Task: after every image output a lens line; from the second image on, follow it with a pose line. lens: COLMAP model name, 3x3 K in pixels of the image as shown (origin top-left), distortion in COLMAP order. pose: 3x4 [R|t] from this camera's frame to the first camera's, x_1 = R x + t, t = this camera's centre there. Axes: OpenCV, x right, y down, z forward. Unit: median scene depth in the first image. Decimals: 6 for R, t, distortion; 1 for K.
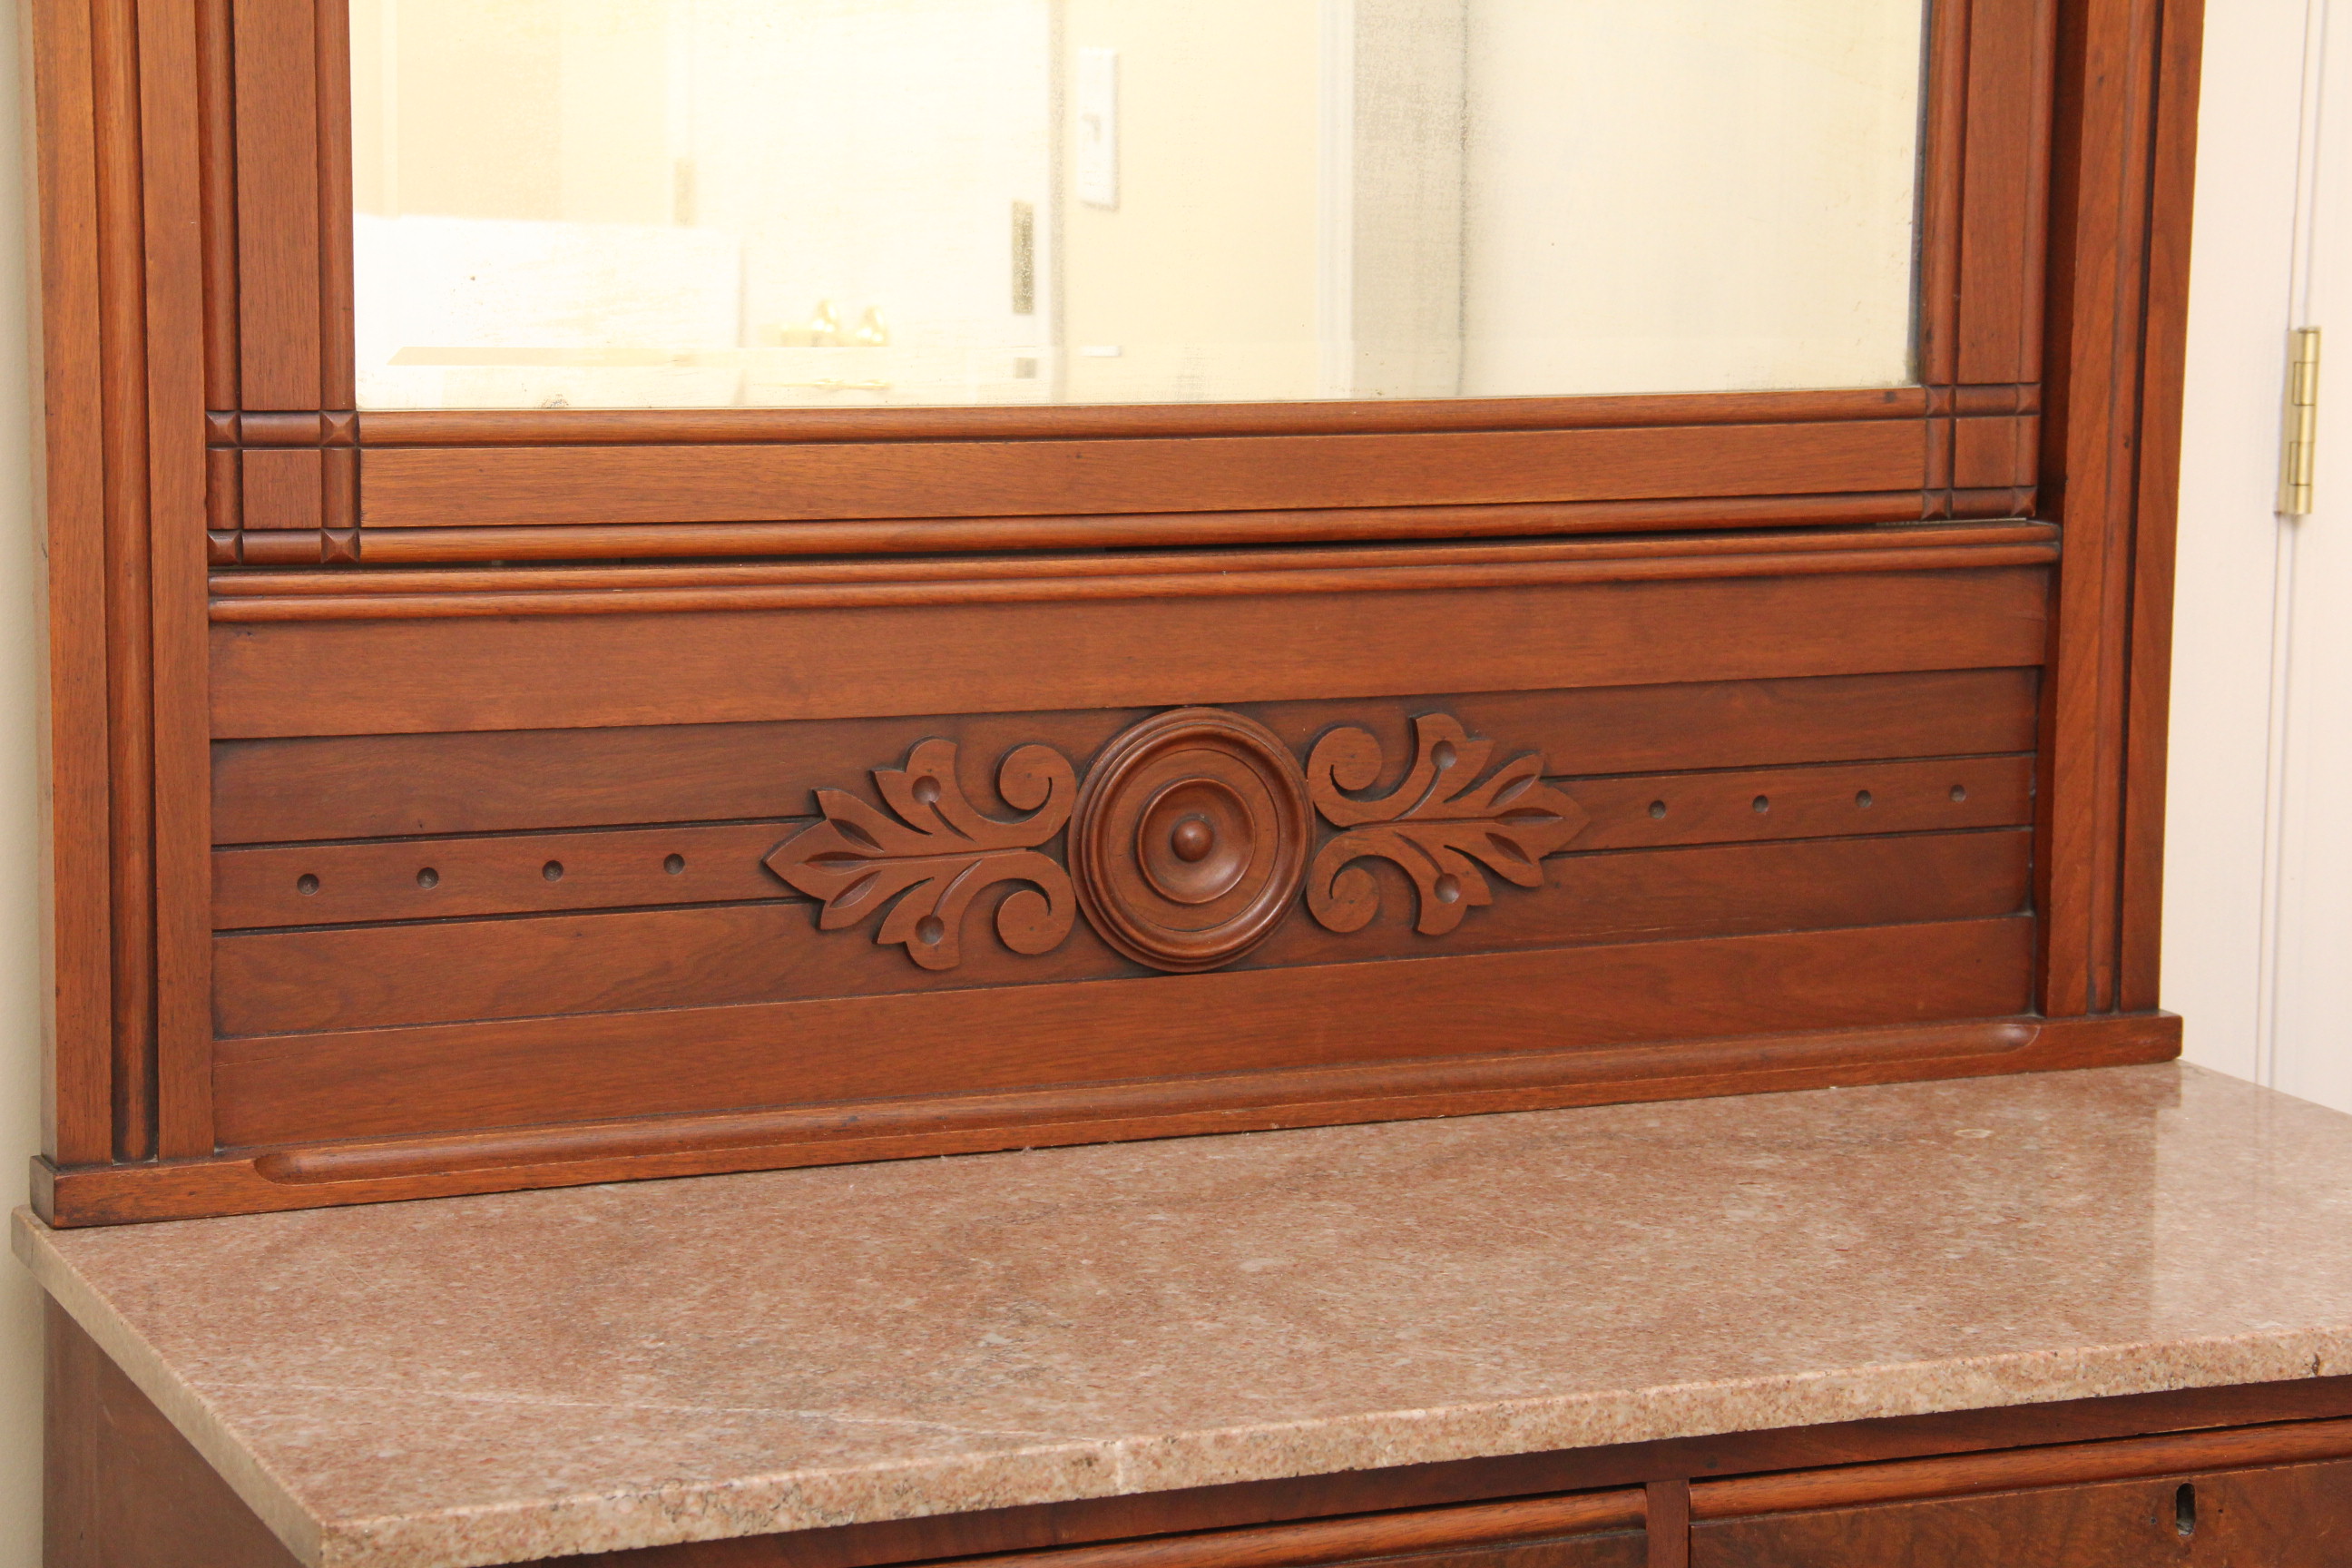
lens RADIAL K [[5485.2, 0, 1176.0], [0, 5485.2, 784.0], [0, 0, 1]] dist [0.346745, 0.536893]
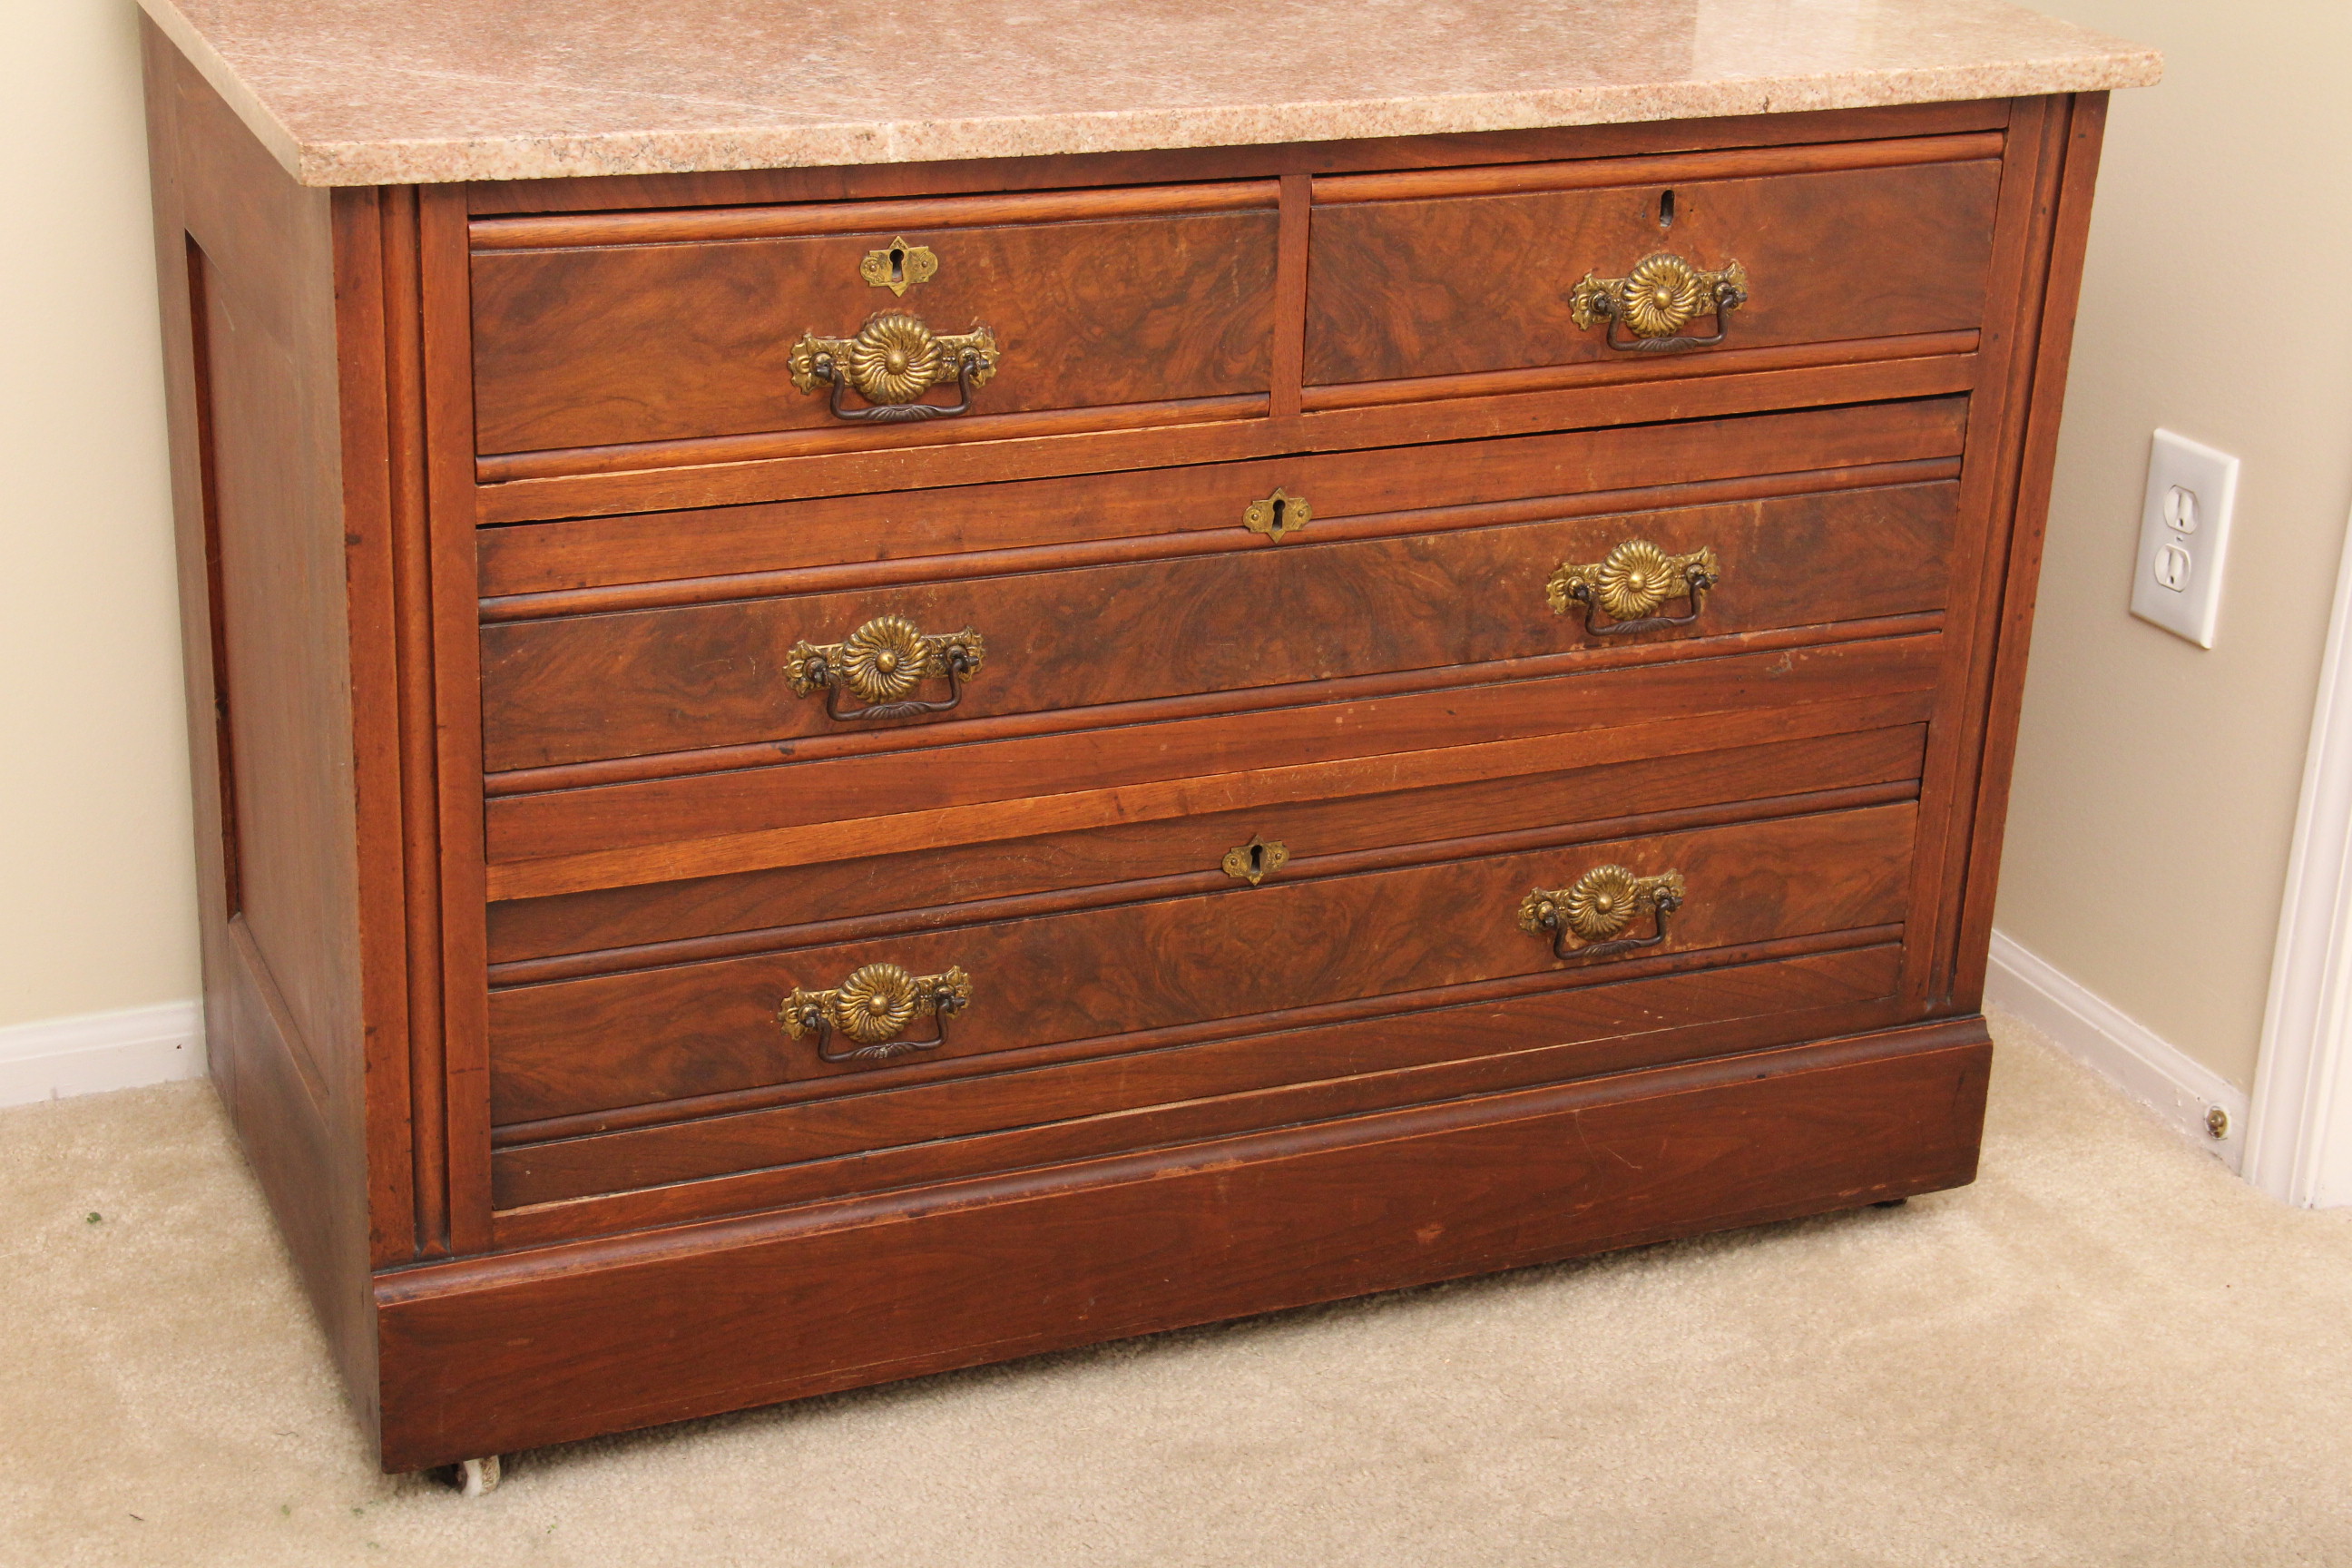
lens RADIAL K [[3885.4, 0, 1177.8], [0, 3885.4, 816.1], [0, 0, 1]] dist [0.148303, 0.114506]
pose [[0.999443, 0.029455, 0.015673, 0.047739], [-0.032376, 0.969694, 0.242168, 0.044866], [-0.008065, -0.242541, 0.970108, 0.007858]]
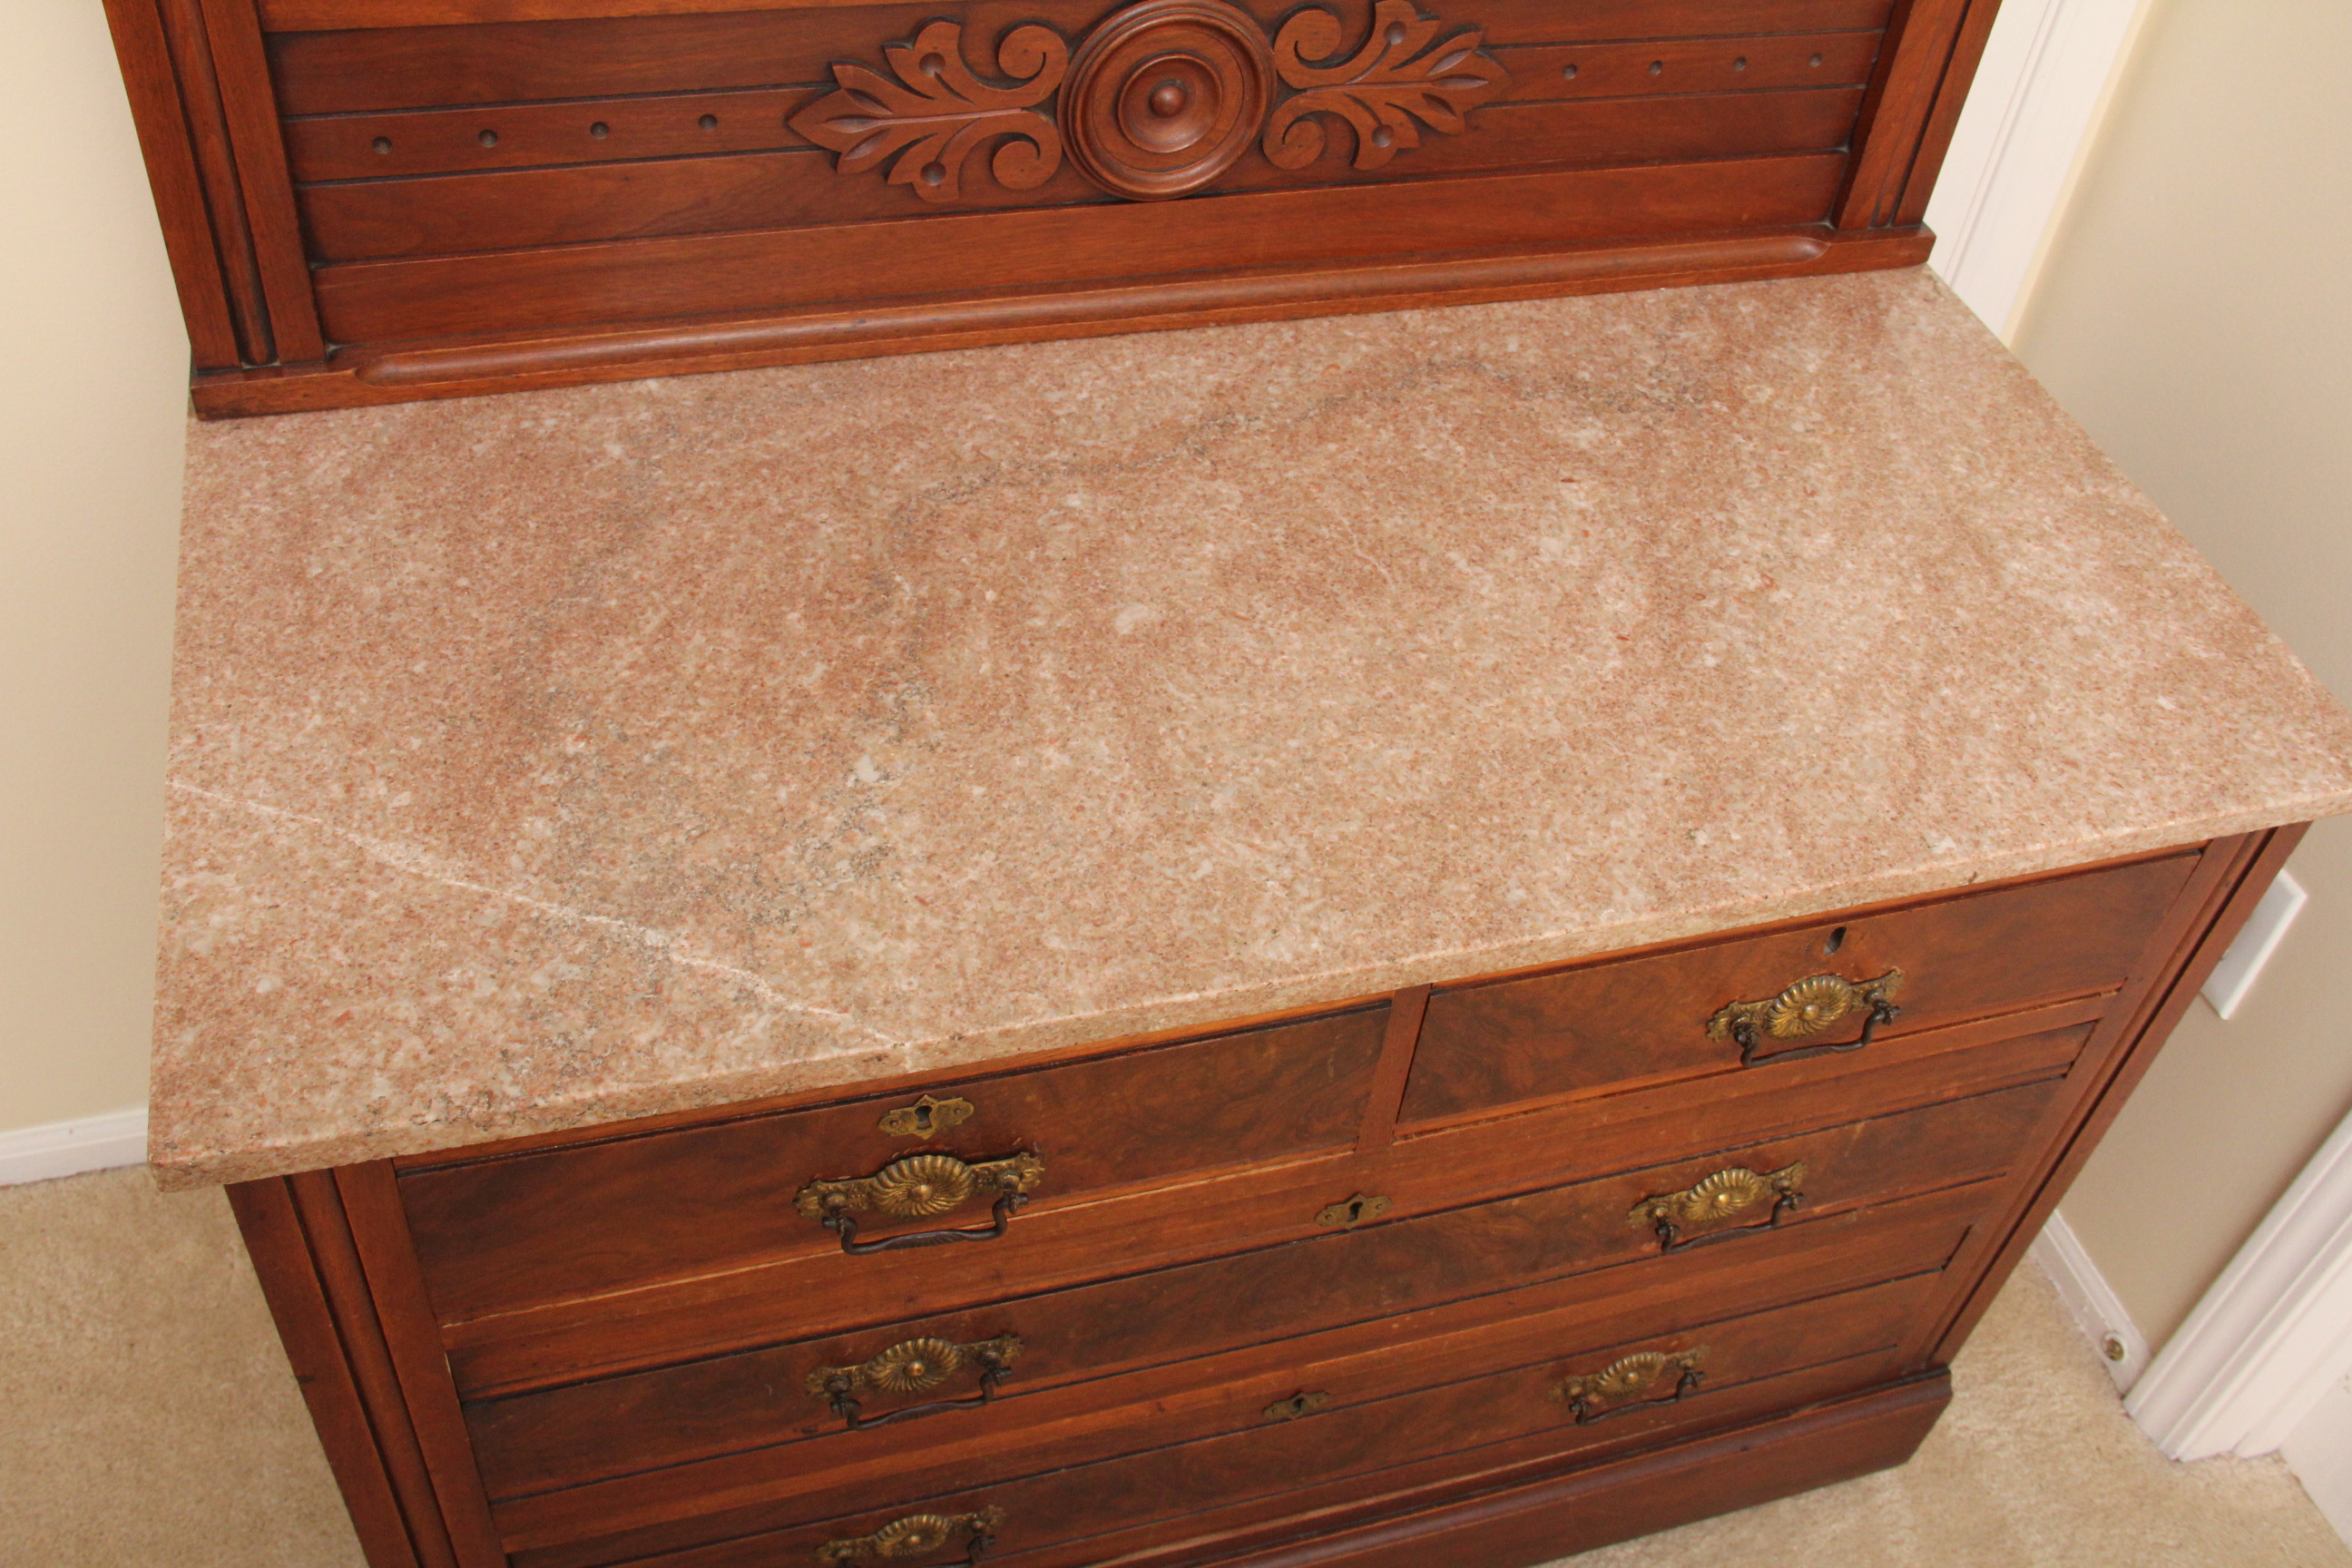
lens RADIAL K [[2168.8, 0, 1174.0], [0, 2168.8, 760.9], [0, 0, 1]] dist [-0.147661, 0.224530]
pose [[0.989672, 0.140690, -0.027505, 0.043402], [-0.097126, 0.799195, 0.593172, -0.176025], [0.105435, -0.584374, 0.804605, 0.640589]]
